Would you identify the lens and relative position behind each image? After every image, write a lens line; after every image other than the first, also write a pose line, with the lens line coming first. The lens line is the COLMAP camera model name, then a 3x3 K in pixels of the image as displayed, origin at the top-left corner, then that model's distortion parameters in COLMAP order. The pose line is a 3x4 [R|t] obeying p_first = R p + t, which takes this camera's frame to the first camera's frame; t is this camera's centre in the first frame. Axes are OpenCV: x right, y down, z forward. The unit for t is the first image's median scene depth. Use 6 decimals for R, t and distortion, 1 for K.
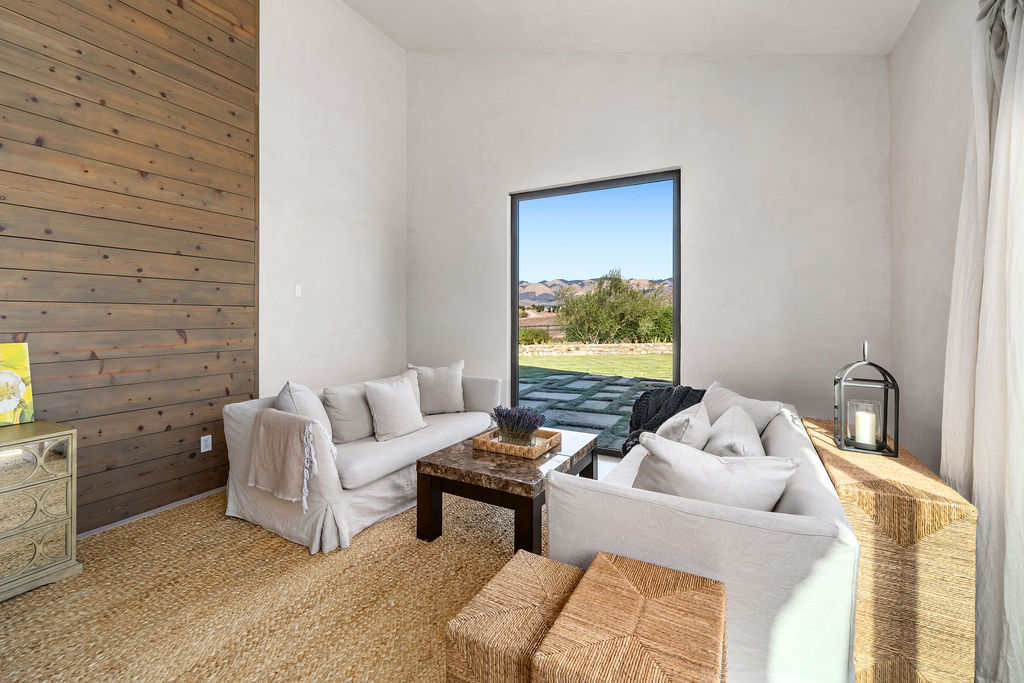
lens RADIAL K [[429.0, 0, 508.8], [0, 429.0, 314.1], [0, 0, 1]] dist [-0.002329, 0.000654]
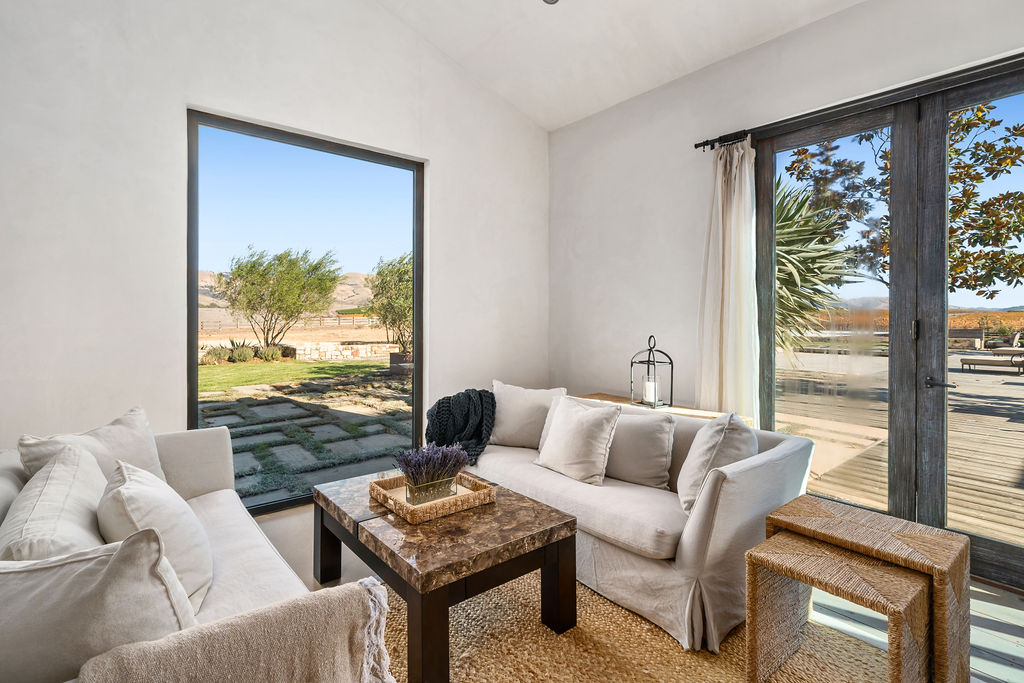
lens RADIAL K [[480.1, 0, 480.0], [0, 480.1, 317.6], [0, 0, 1]] dist [-0.005450, -0.000260]
pose [[0.410668, 0.000354, 0.911785, -0.712909], [-0.005301, 0.999984, 0.002000, -0.000444], [-0.911770, -0.005655, 0.410663, 0.628352]]
